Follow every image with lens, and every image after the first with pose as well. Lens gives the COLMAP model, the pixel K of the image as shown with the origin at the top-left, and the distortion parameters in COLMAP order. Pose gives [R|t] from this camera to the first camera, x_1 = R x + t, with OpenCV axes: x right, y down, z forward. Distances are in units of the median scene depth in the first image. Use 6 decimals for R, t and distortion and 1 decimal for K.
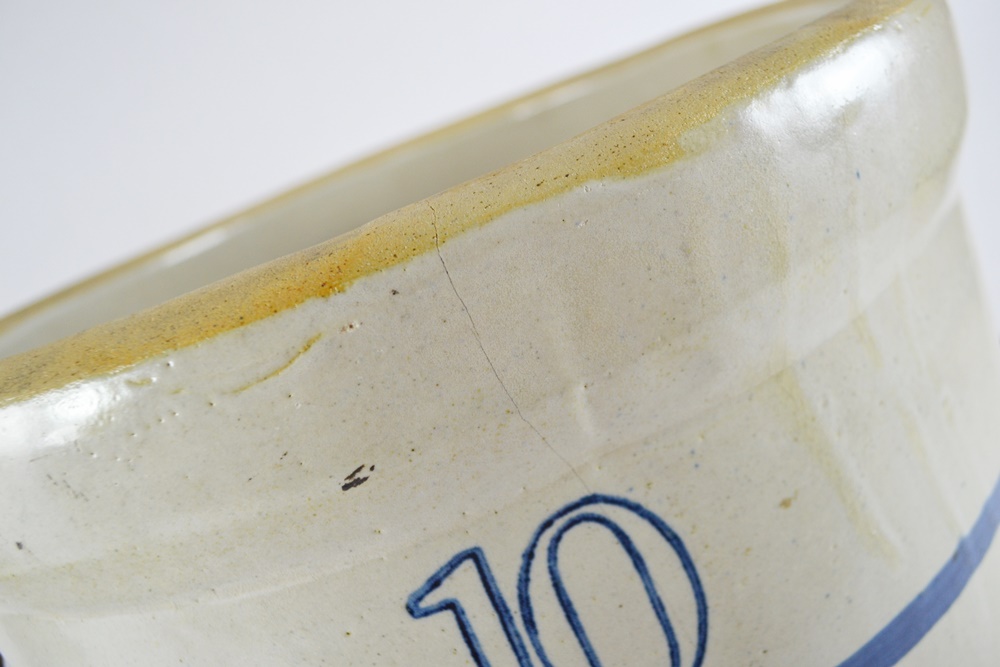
lens RADIAL K [[874.6, 0, 500.0], [0, 874.6, 333.5], [0, 0, 1]] dist [-0.075171, 0.000711]
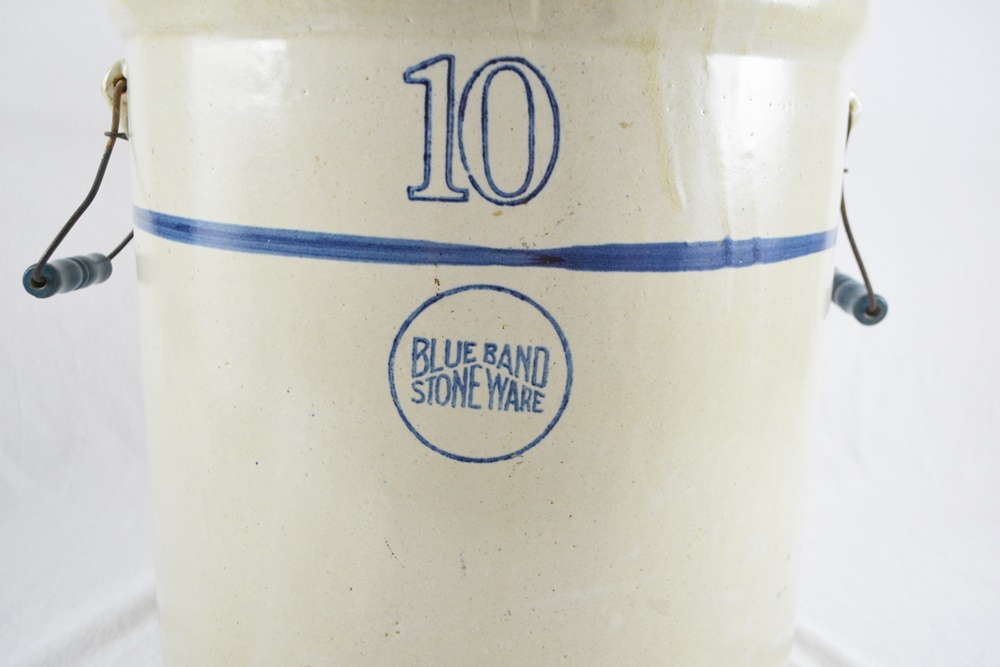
lens RADIAL K [[874.6, 0, 500.0], [0, 874.6, 333.5], [0, 0, 1]] dist [-0.075171, 0.000711]
pose [[0.910130, 0.410433, -0.056635, 0.400990], [-0.411977, 0.911007, -0.018464, 0.760612], [0.044017, 0.040137, 0.998224, -0.782712]]
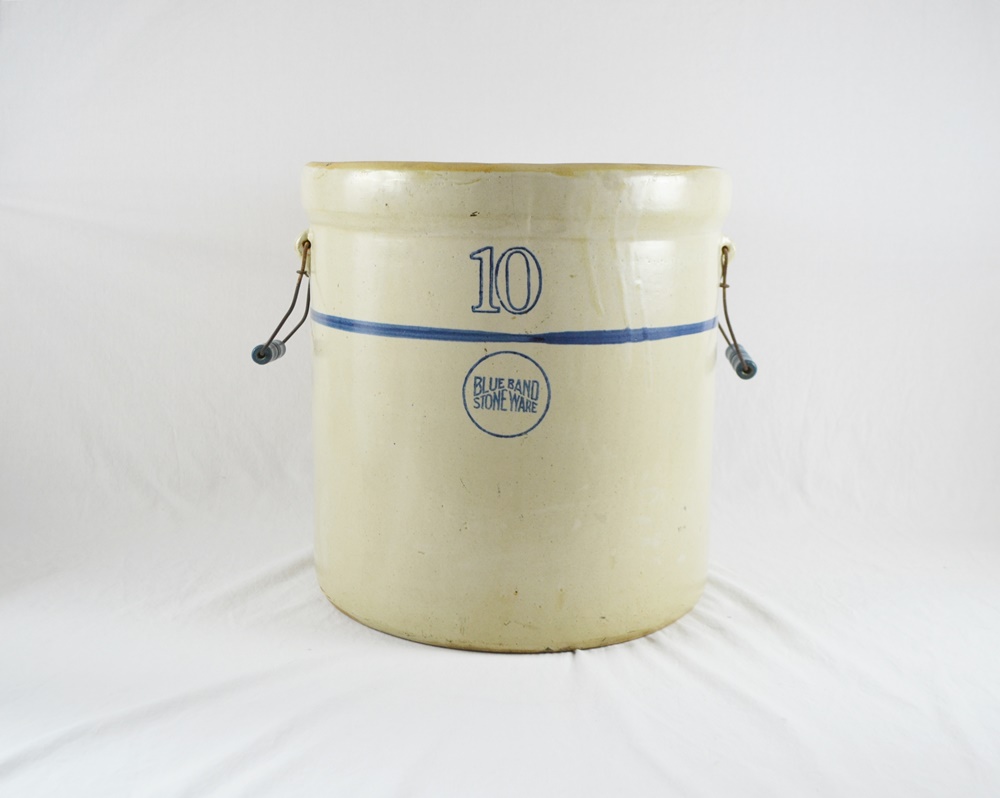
lens RADIAL K [[1111.4, 0, 500.0], [0, 1111.4, 399.0], [0, 0, 1]] dist [-0.091108, 0.004246]
pose [[0.907443, 0.401601, -0.123550, 0.912085], [-0.408617, 0.911962, -0.036844, 1.050240], [0.097876, 0.083918, 0.991654, -3.989437]]
